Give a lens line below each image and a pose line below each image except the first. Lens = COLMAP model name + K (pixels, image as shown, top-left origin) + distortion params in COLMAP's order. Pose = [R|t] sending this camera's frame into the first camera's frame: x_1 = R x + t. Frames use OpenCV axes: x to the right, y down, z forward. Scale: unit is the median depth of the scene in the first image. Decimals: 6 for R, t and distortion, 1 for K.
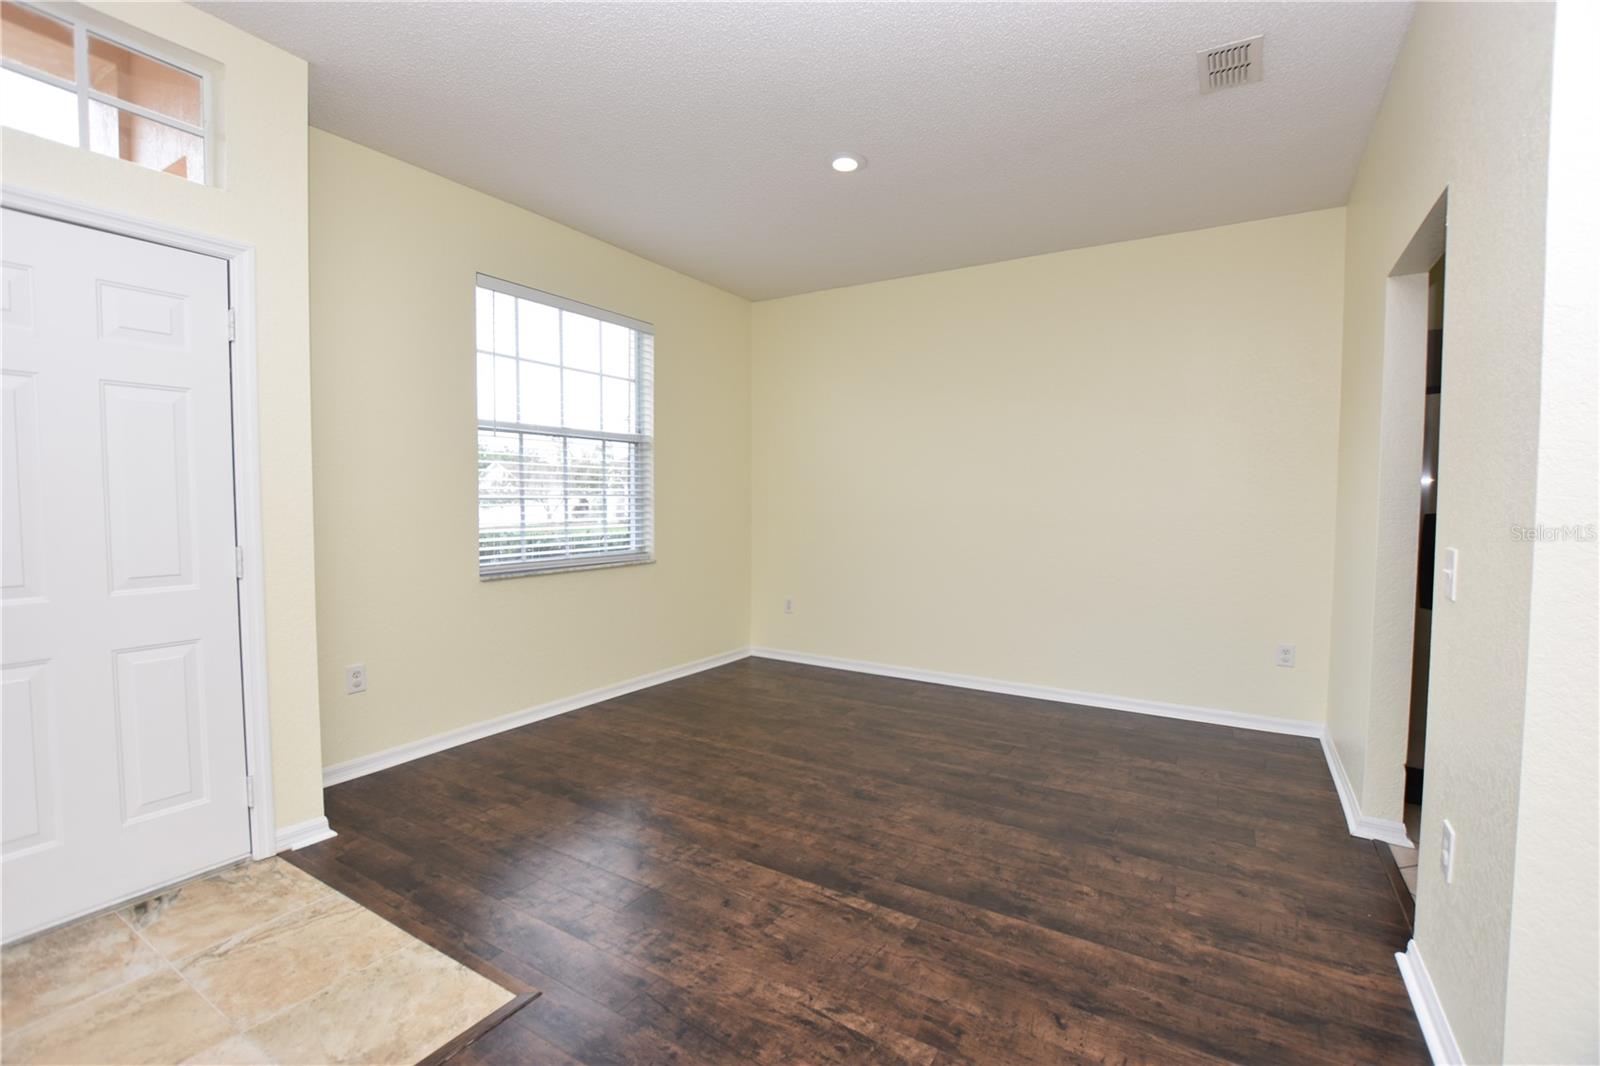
lens RADIAL K [[714.9, 0, 791.7], [0, 714.9, 532.7], [0, 0, 1]] dist [-0.032027, 0.004927]
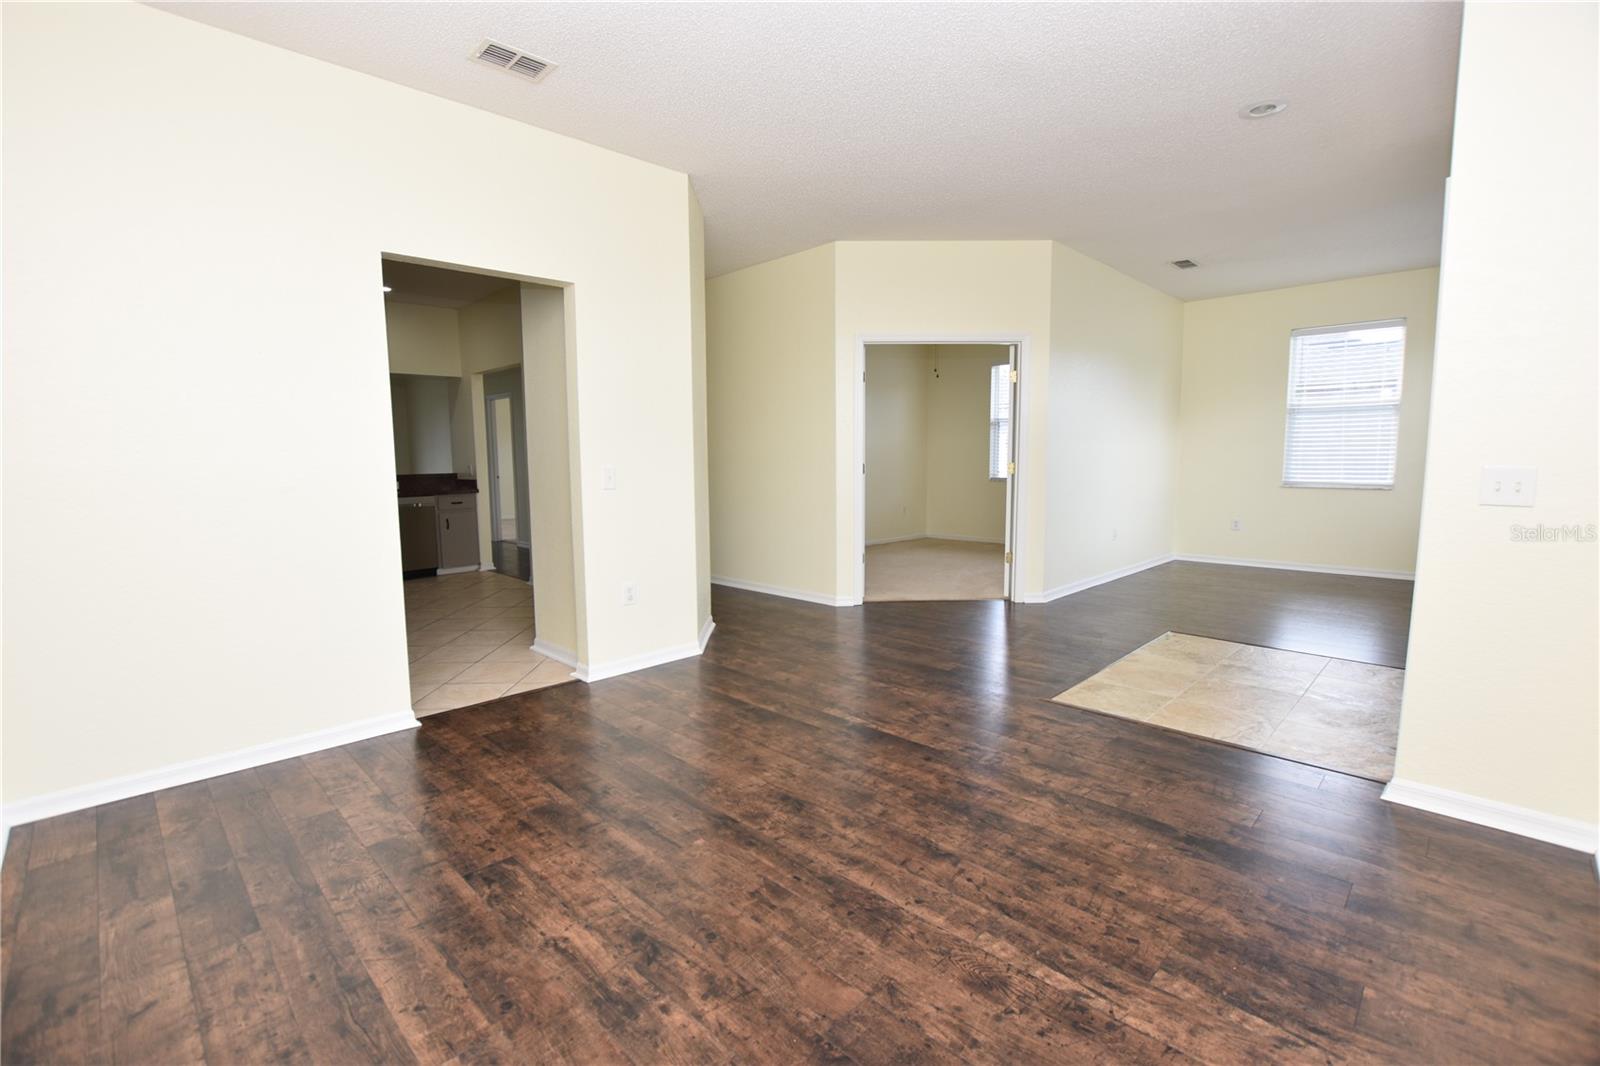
lens RADIAL K [[714.9, 0, 791.7], [0, 714.9, 532.7], [0, 0, 1]] dist [-0.032027, 0.004927]
pose [[-0.973825, -0.020898, 0.226334, -0.075613], [0.014974, 0.987703, 0.155623, -0.064703], [-0.226803, 0.154938, -0.961537, 1.751371]]
